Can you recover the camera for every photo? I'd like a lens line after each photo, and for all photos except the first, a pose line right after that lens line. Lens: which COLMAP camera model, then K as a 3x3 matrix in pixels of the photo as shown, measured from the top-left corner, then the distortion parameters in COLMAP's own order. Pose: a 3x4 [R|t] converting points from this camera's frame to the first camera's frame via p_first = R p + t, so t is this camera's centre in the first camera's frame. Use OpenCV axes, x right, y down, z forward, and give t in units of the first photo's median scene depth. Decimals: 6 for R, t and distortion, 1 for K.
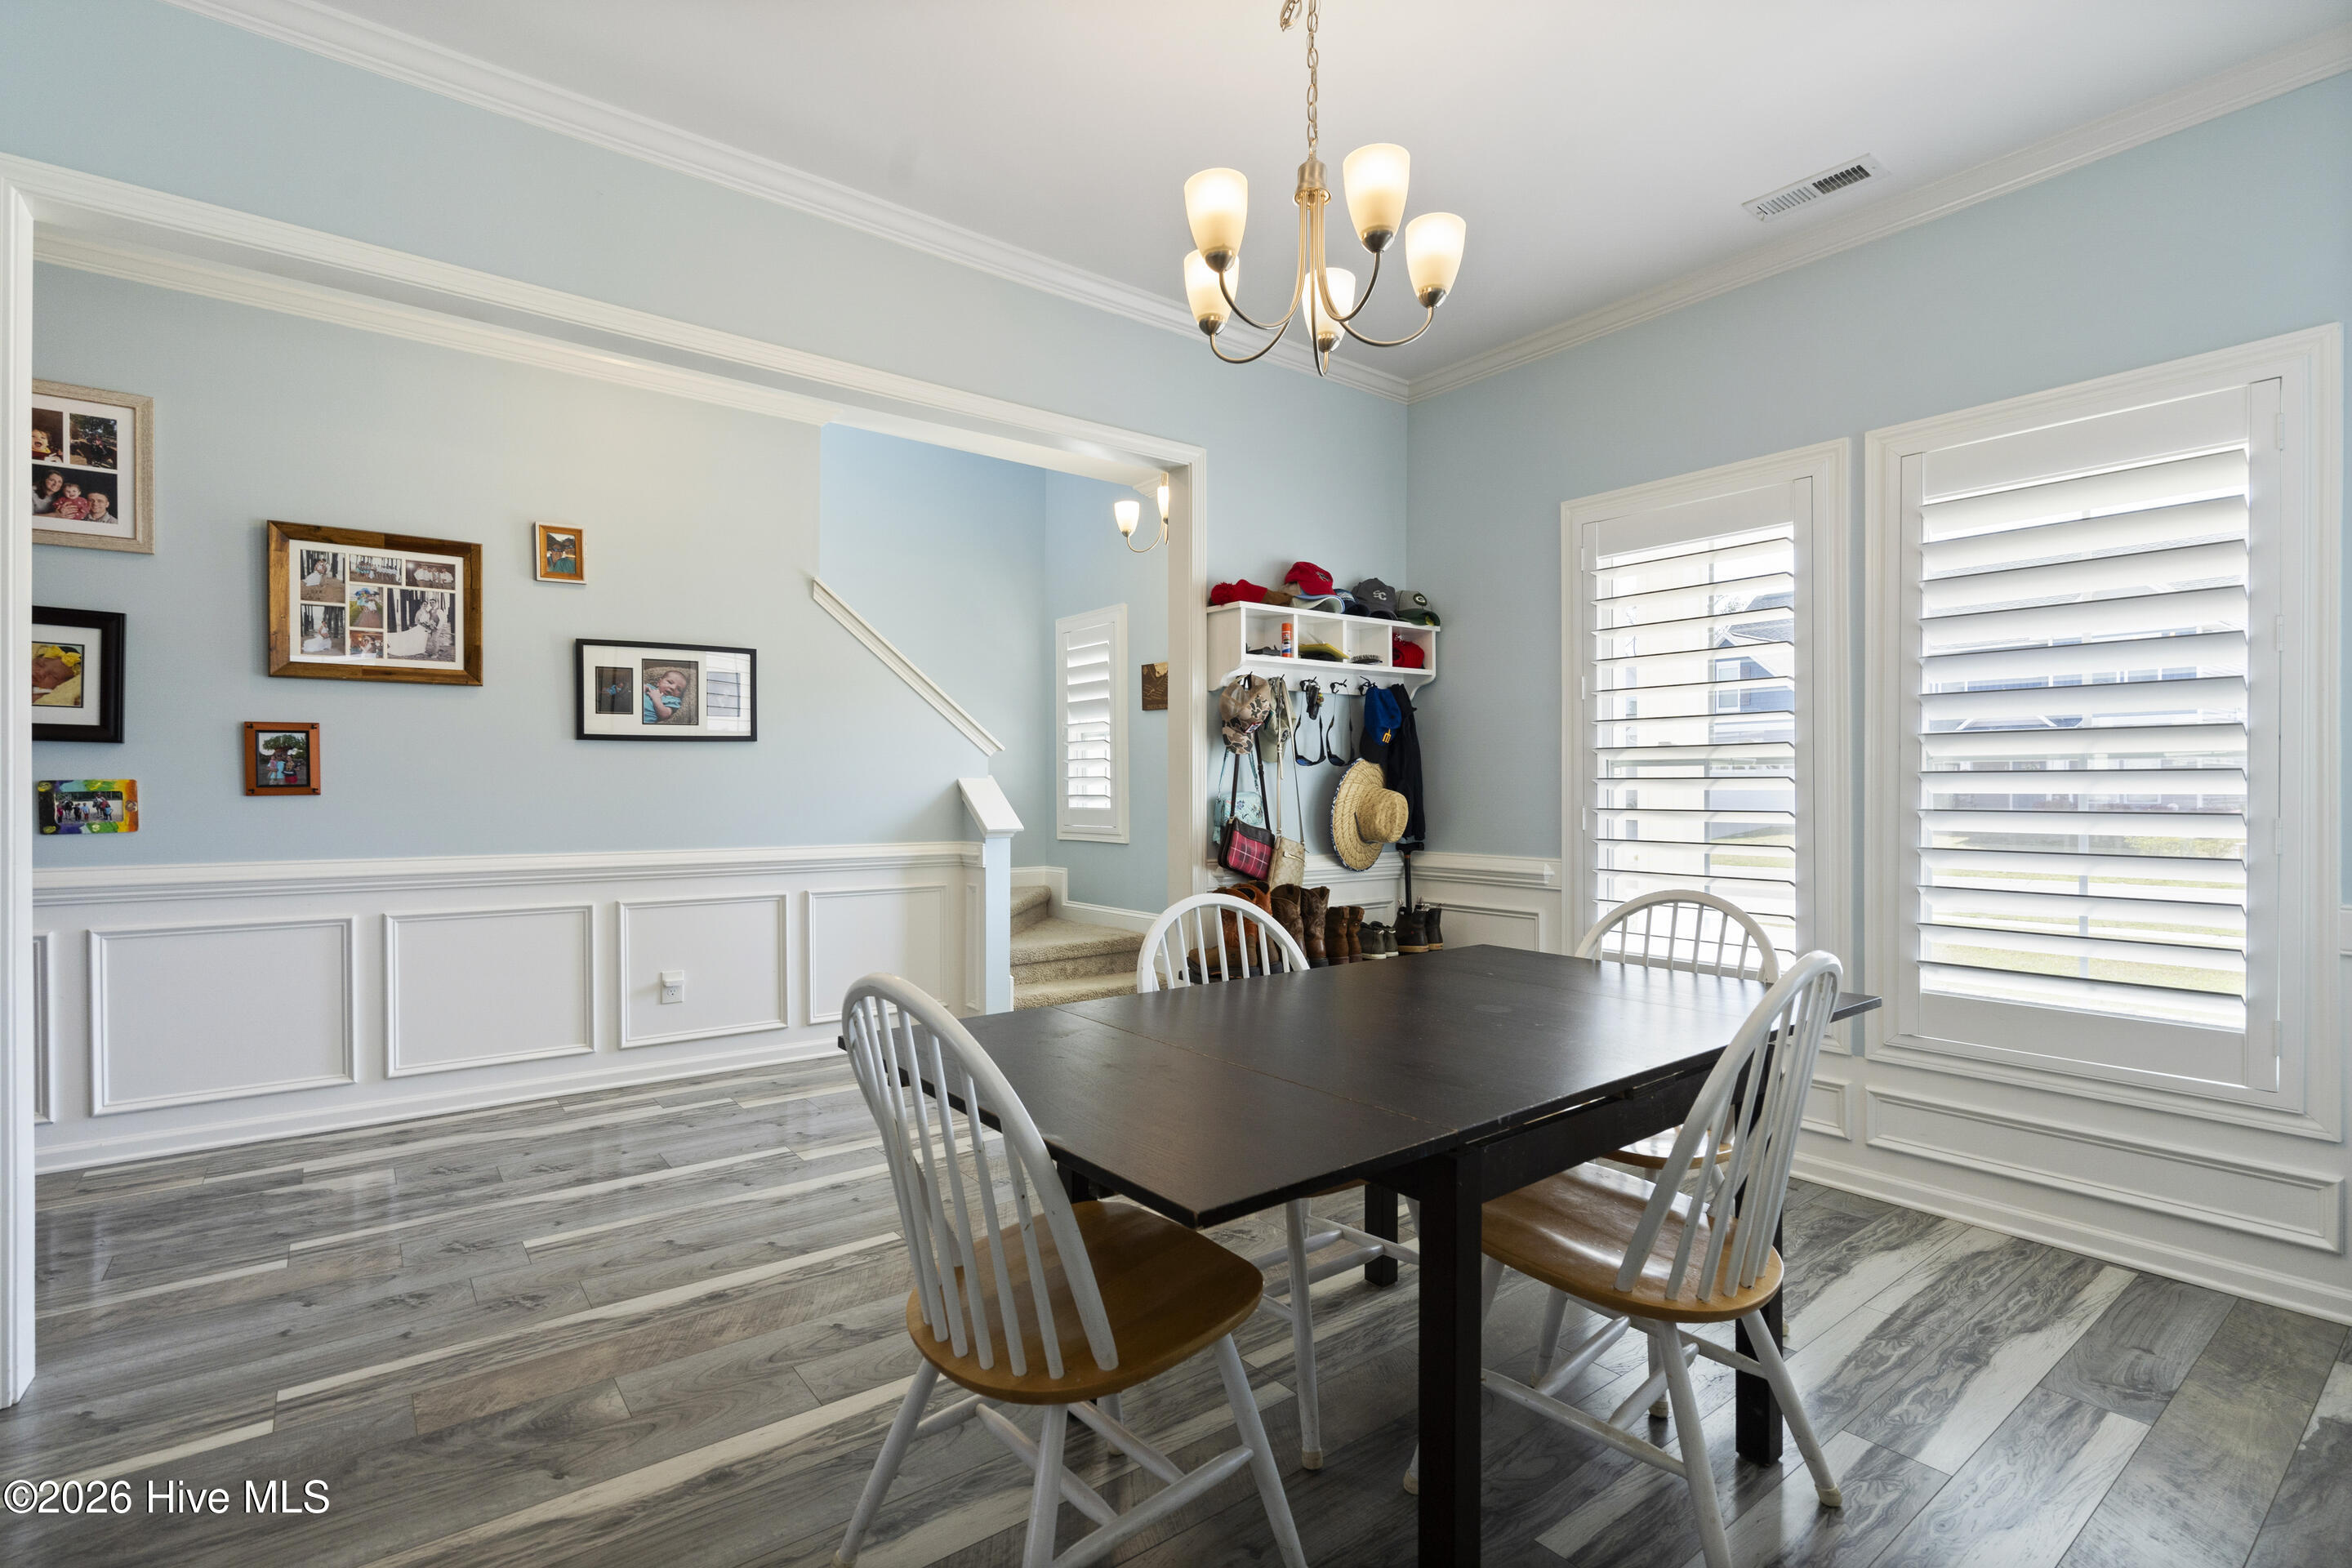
lens RADIAL K [[1071.6, 0, 1176.0], [0, 1071.6, 784.0], [0, 0, 1]] dist [-0.001321, -0.000136]
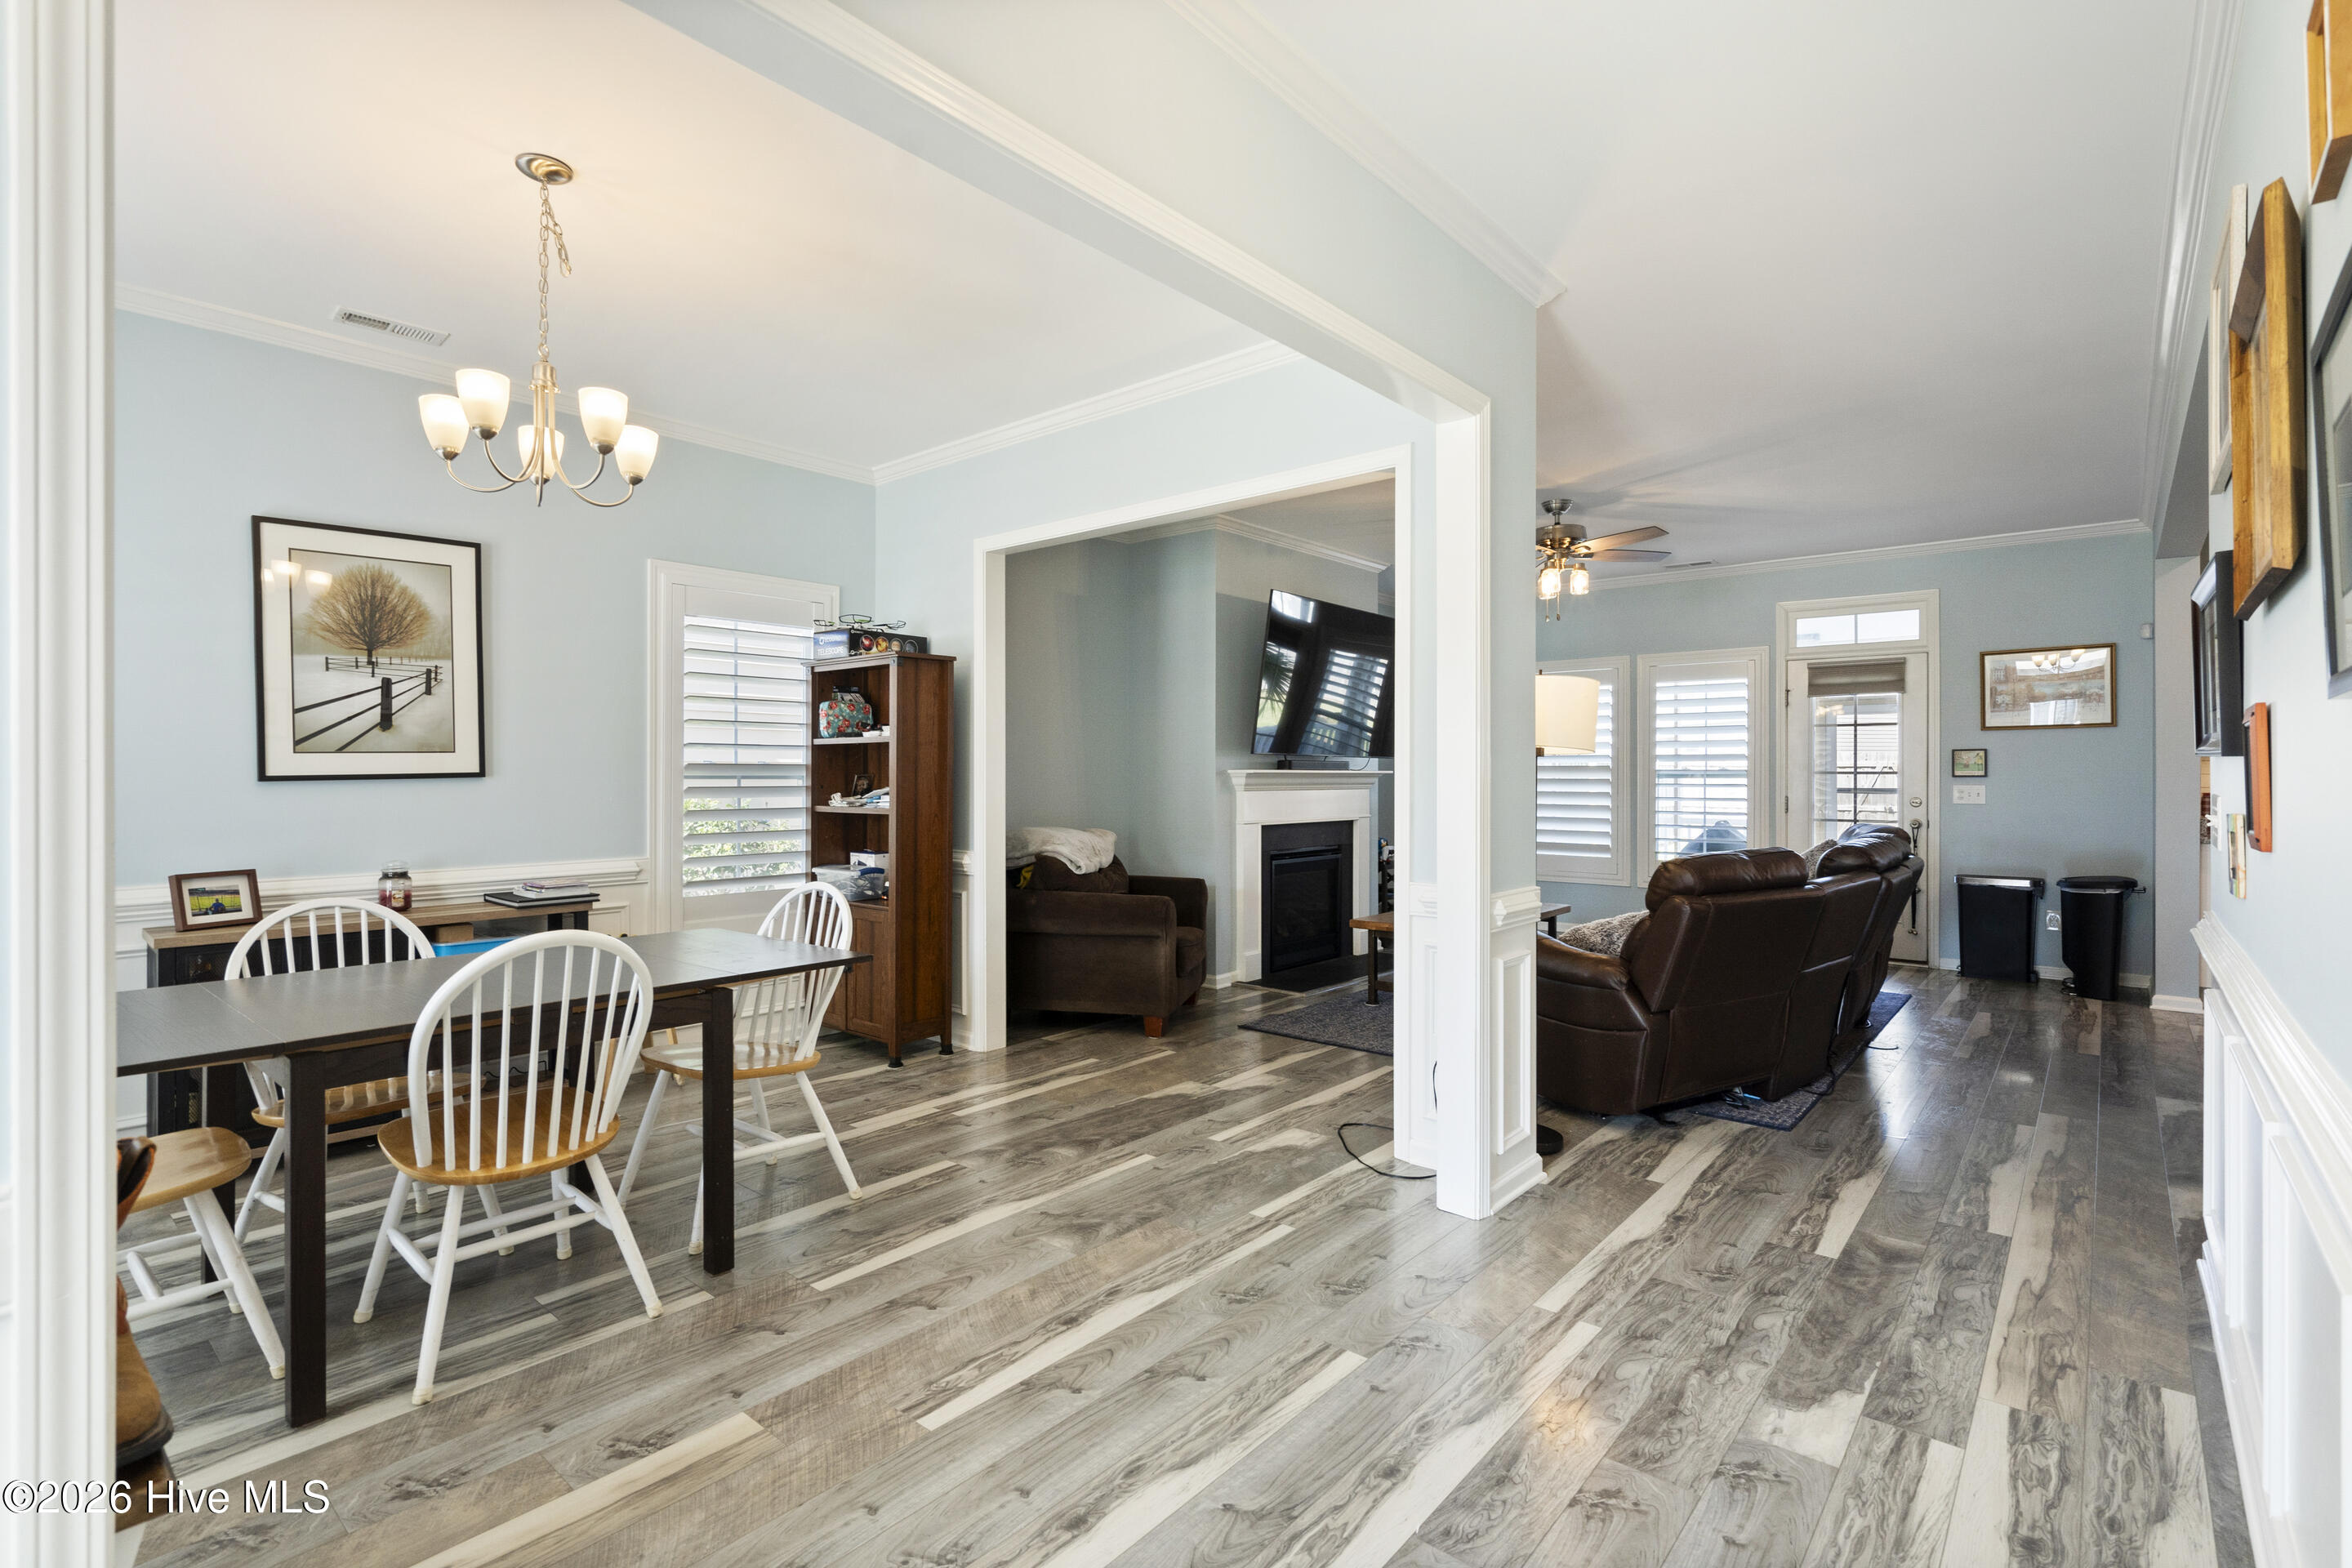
lens RADIAL K [[1071.6, 0, 1176.0], [0, 1071.6, 784.0], [0, 0, 1]] dist [-0.001321, -0.000136]
pose [[-0.978696, 0.002639, -0.205299, -0.281079], [0.001217, 0.999974, 0.007054, -0.039803], [0.205312, 0.006654, -0.978674, 1.785219]]
